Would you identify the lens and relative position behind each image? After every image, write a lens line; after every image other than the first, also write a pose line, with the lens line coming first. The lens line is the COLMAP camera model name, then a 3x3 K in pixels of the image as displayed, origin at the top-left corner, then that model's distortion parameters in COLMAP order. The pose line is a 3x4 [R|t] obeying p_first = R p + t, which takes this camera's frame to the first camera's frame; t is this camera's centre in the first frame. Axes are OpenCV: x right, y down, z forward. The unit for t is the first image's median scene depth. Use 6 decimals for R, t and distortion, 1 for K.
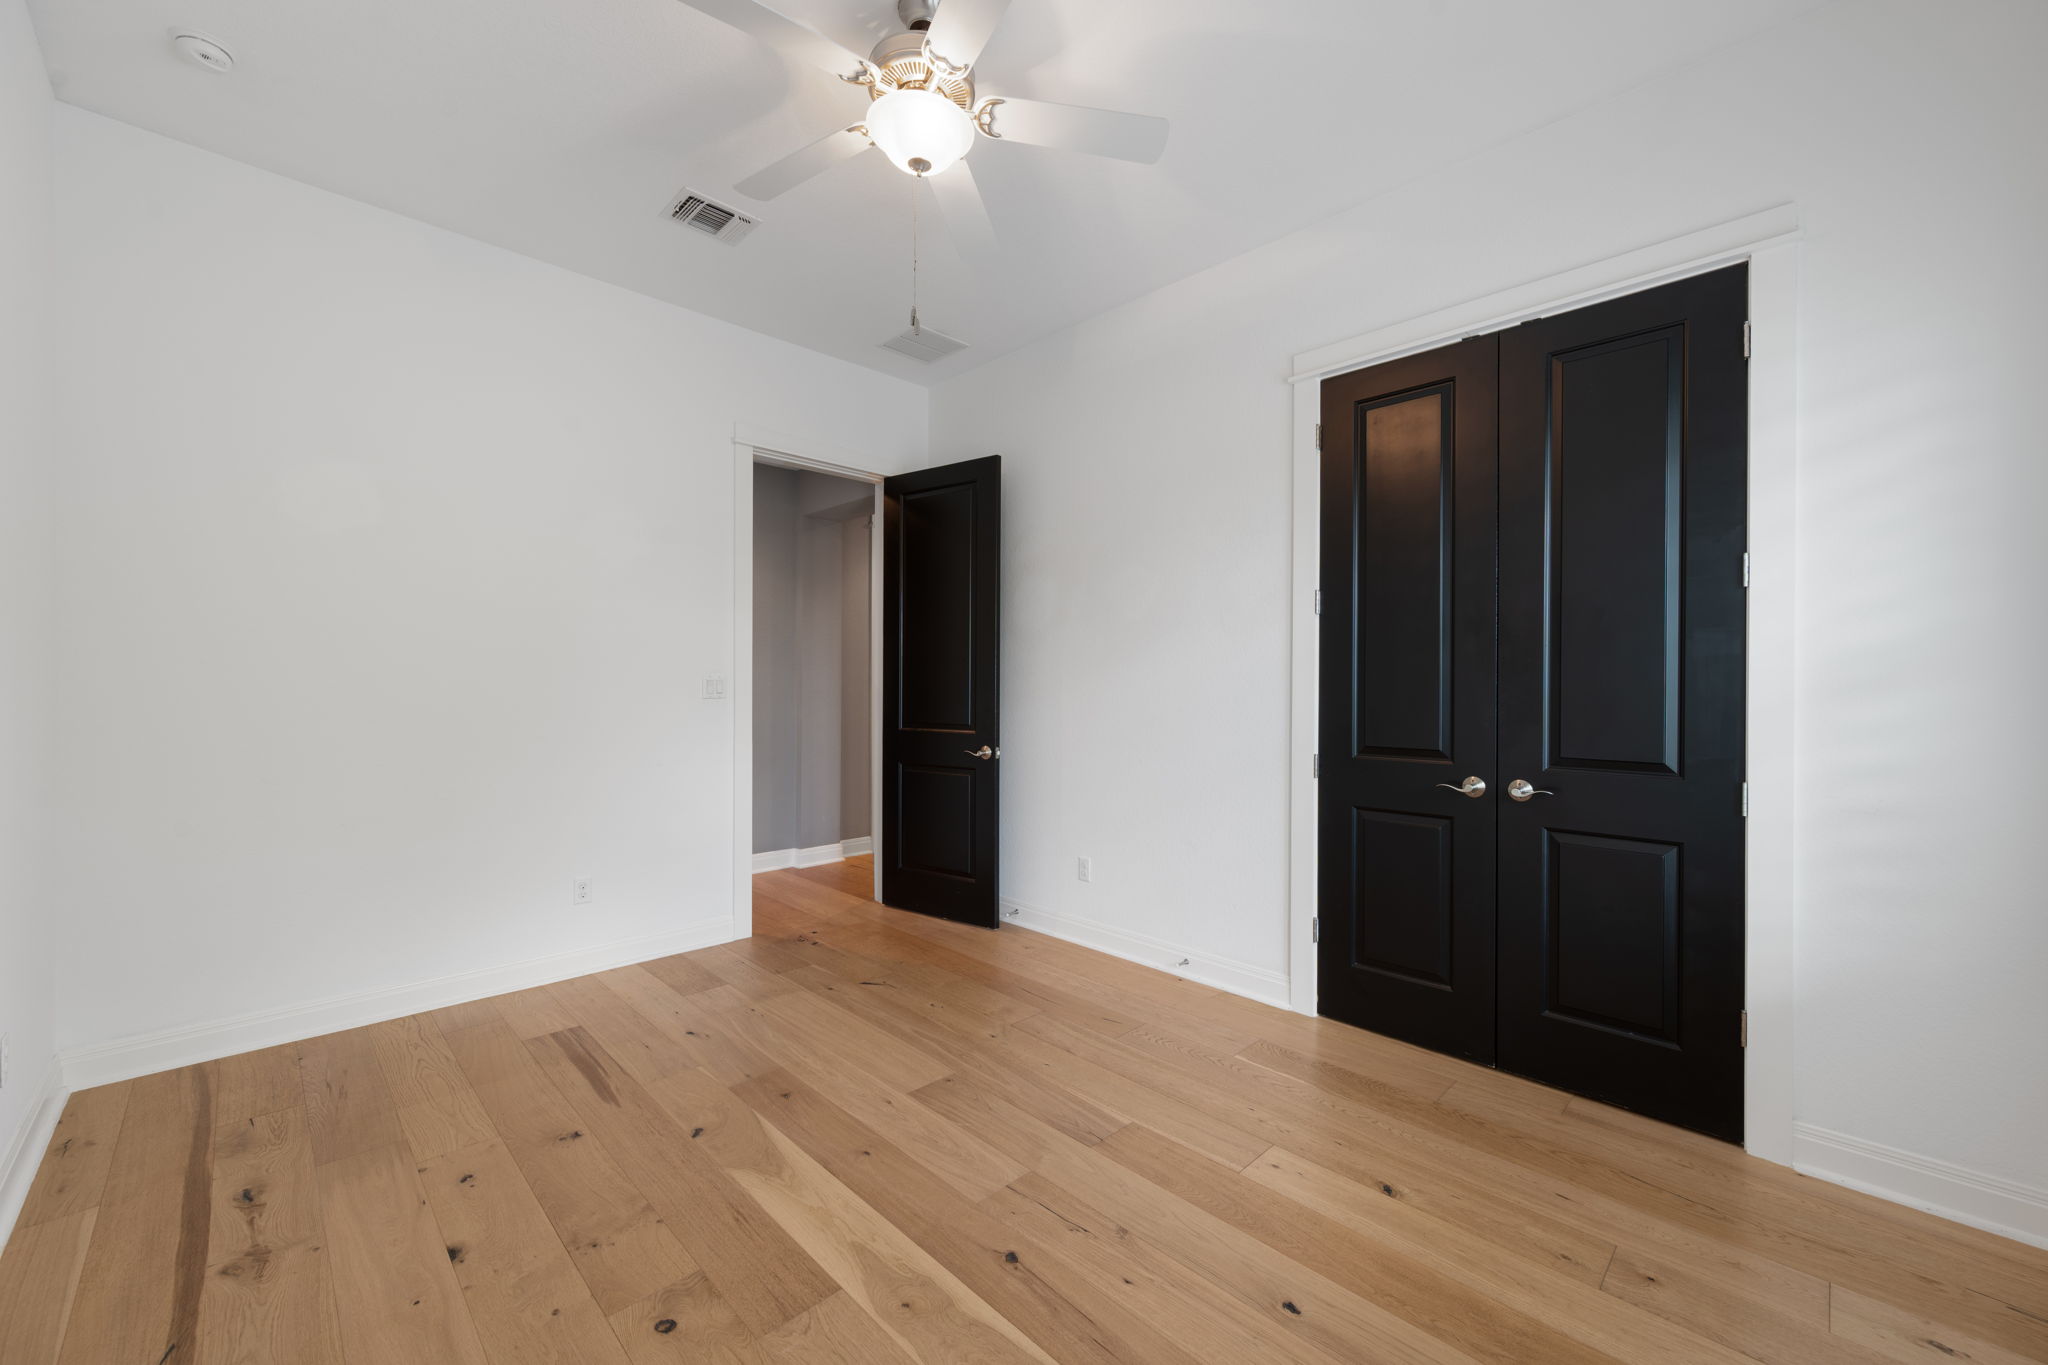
lens RADIAL K [[799.3, 0, 1022.3], [0, 799.3, 680.9], [0, 0, 1]] dist [-0.001957, -0.000175]
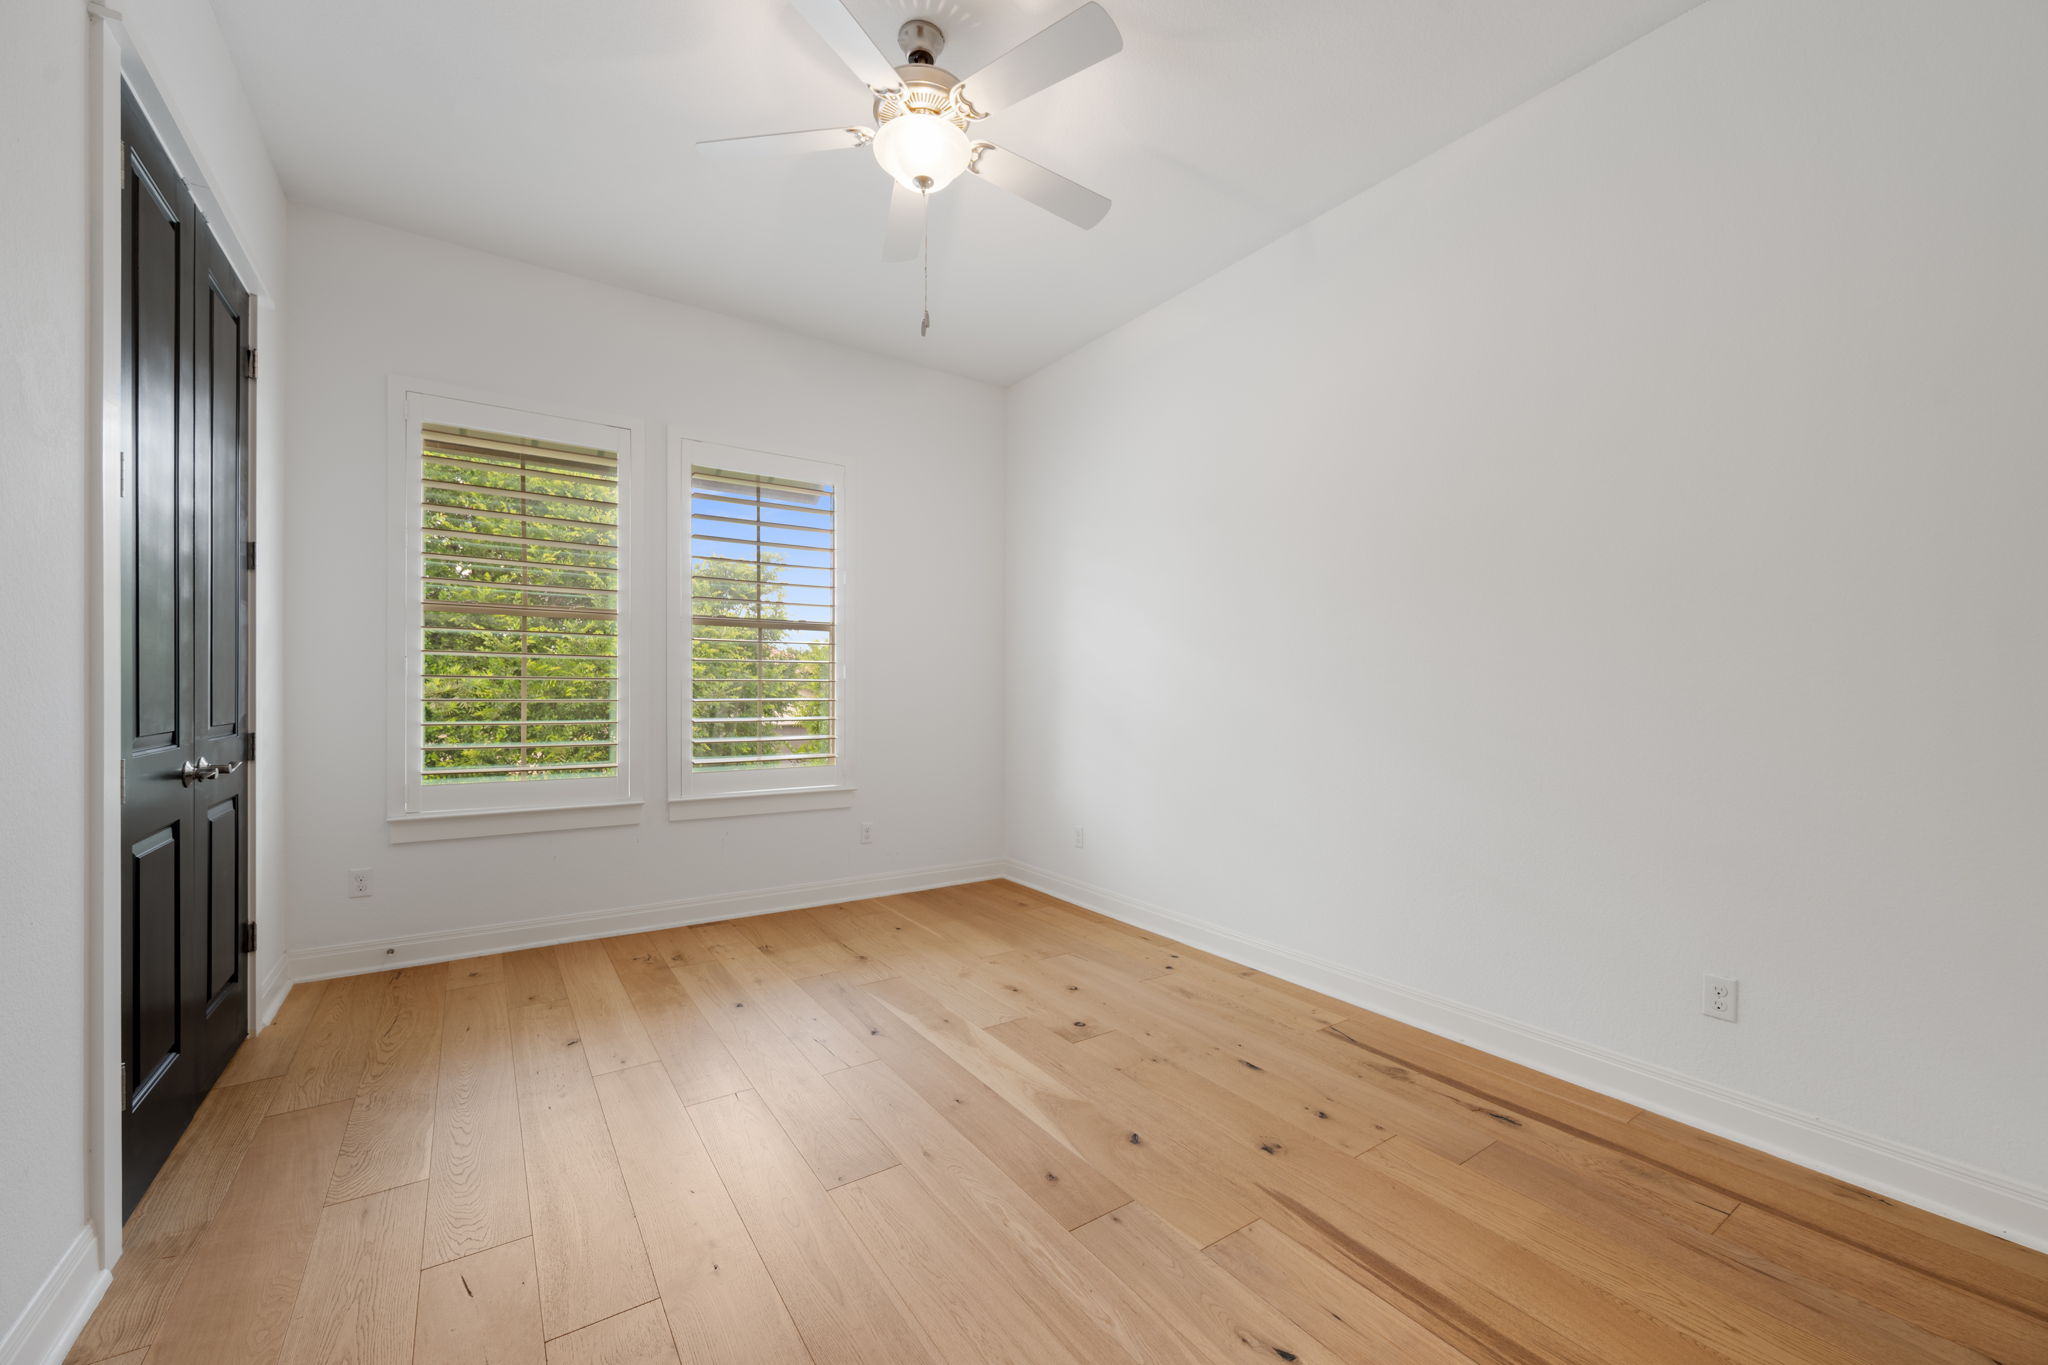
lens RADIAL K [[799.3, 0, 1022.3], [0, 799.3, 680.9], [0, 0, 1]] dist [-0.001957, -0.000175]
pose [[-0.984632, -0.008067, 0.174457, -0.465739], [-0.010660, 0.999846, -0.013929, 0.054628], [-0.174318, -0.015575, -0.984566, 2.073235]]
